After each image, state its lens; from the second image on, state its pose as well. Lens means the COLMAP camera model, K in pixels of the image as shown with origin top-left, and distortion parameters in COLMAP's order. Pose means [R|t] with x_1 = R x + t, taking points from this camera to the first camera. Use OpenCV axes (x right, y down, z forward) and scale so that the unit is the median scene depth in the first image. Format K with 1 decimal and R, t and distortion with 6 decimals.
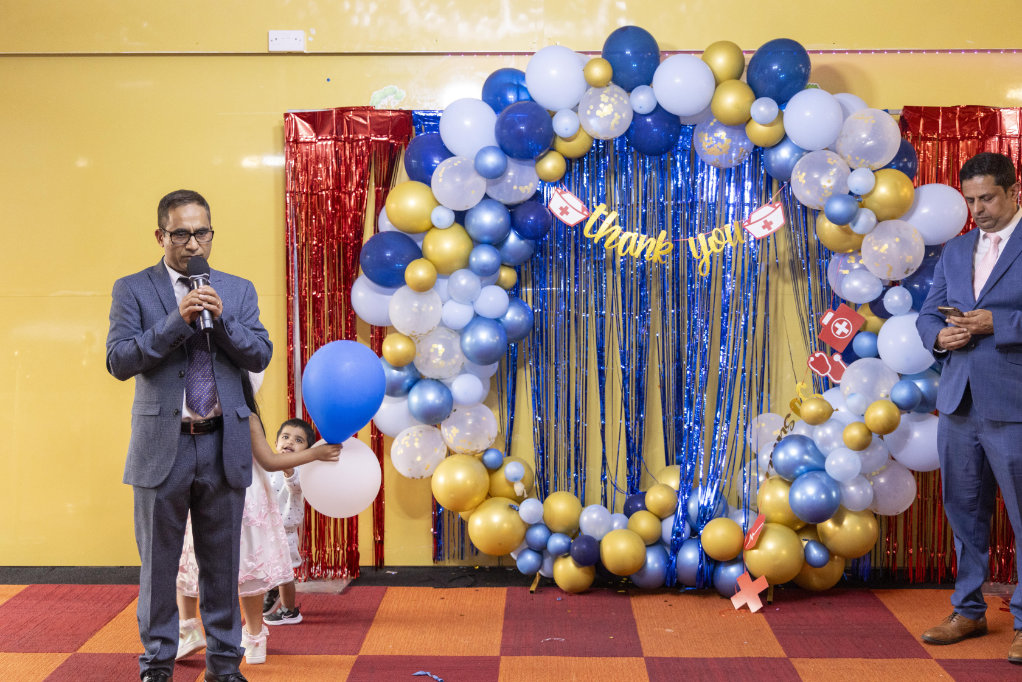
lens RADIAL K [[1515.8, 0, 511.0], [0, 1515.8, 341.0], [0, 0, 1]] dist [0.006712, -0.004743]
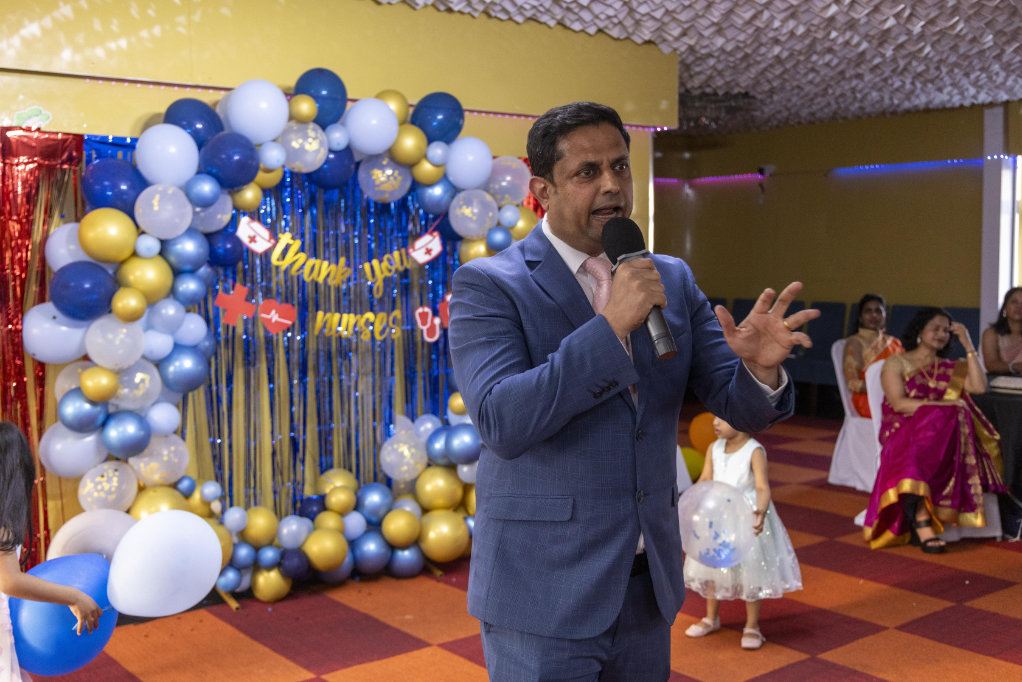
lens RADIAL K [[1185.6, 0, 511.0], [0, 1185.6, 341.0], [0, 0, 1]] dist [0.024238, 0.019586]
pose [[0.760674, -0.056382, 0.646681, -0.363124], [0.056429, 0.998193, 0.020652, -0.022749], [-0.646677, 0.020782, 0.762481, 0.261688]]
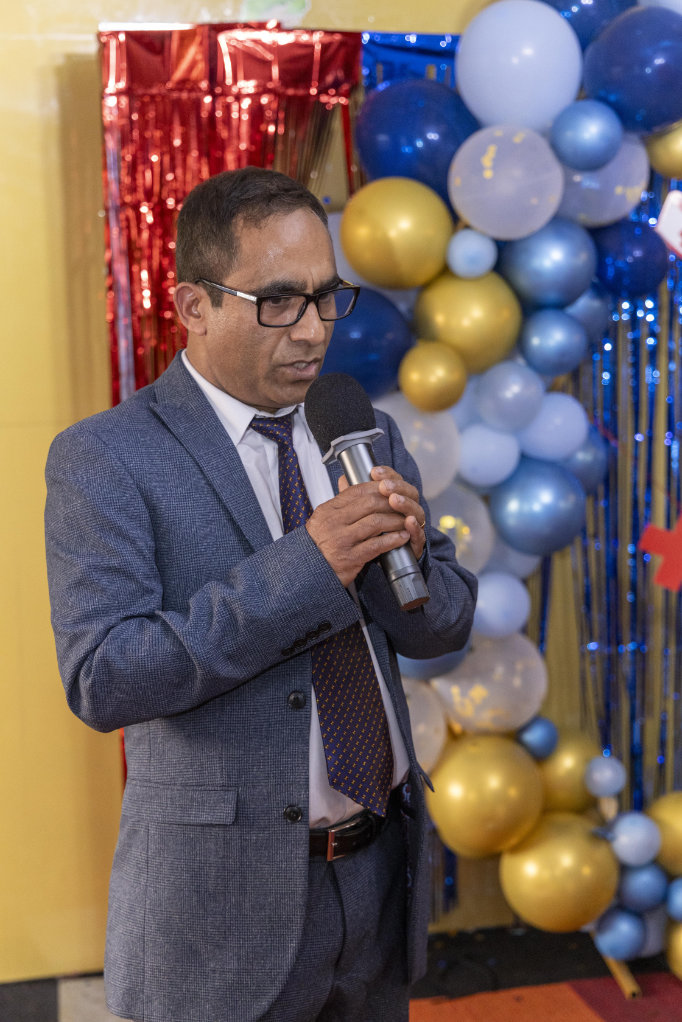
lens RADIAL K [[1831.4, 0, 341.0], [0, 1831.4, 511.0], [0, 0, 1]] dist [-0.014442, 0.113215]
pose [[0.957817, -0.050294, 0.282942, -0.248030], [0.036138, 0.997830, 0.055033, -0.034183], [-0.285096, -0.042487, 0.957557, 0.455328]]
